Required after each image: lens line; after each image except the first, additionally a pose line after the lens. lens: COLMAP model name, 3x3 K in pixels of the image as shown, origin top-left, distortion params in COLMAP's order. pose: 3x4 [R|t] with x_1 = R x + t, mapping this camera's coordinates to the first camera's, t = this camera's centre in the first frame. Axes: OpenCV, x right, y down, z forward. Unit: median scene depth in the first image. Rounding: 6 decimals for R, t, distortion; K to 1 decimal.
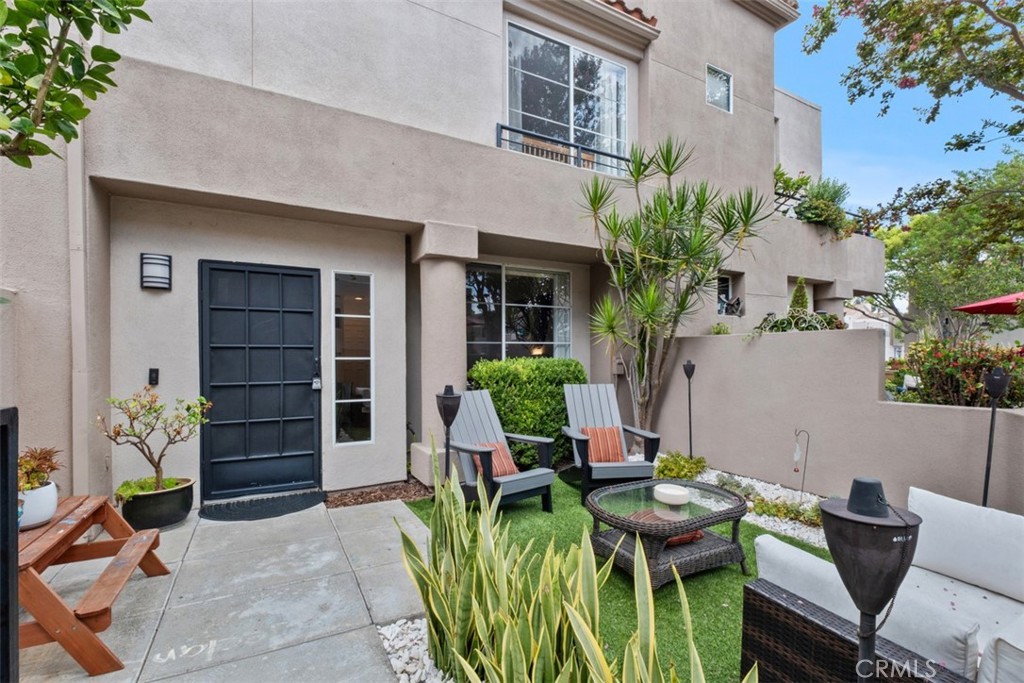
lens RADIAL K [[442.9, 0, 511.8], [0, 442.9, 363.5], [0, 0, 1]] dist [0.002676, -0.006087]
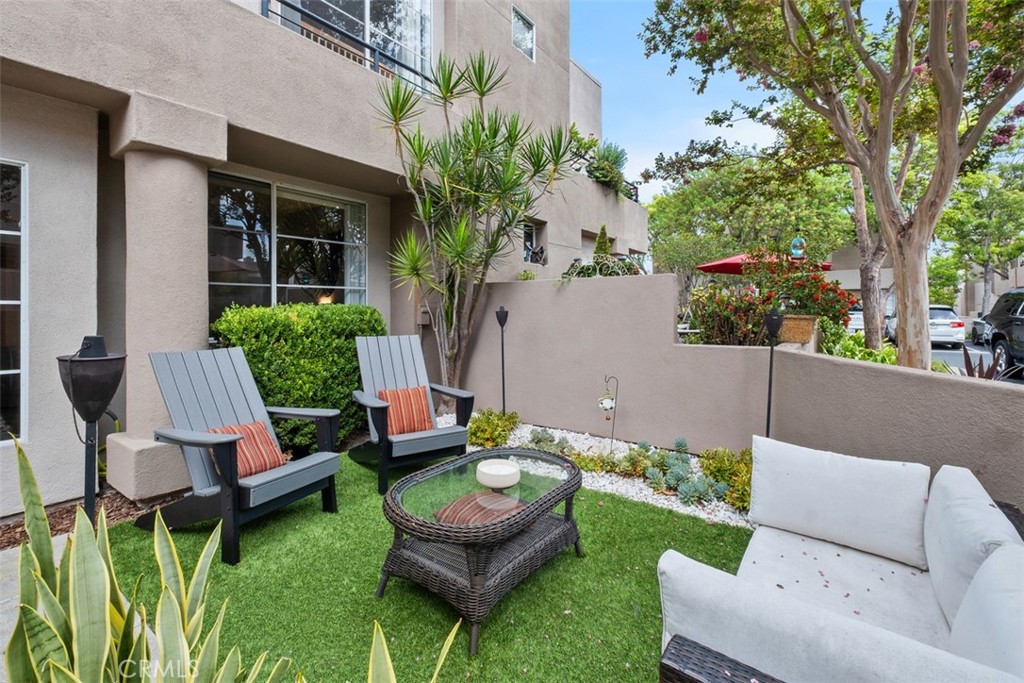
lens RADIAL K [[442.9, 0, 512.9], [0, 442.9, 305.6], [0, 0, 1]] dist [0.002676, -0.006087]
pose [[0.903094, 0.003885, 0.429426, 0.032567], [0.008744, 0.999585, -0.027434, 0.016078], [-0.429355, 0.028530, 0.902685, 0.176653]]
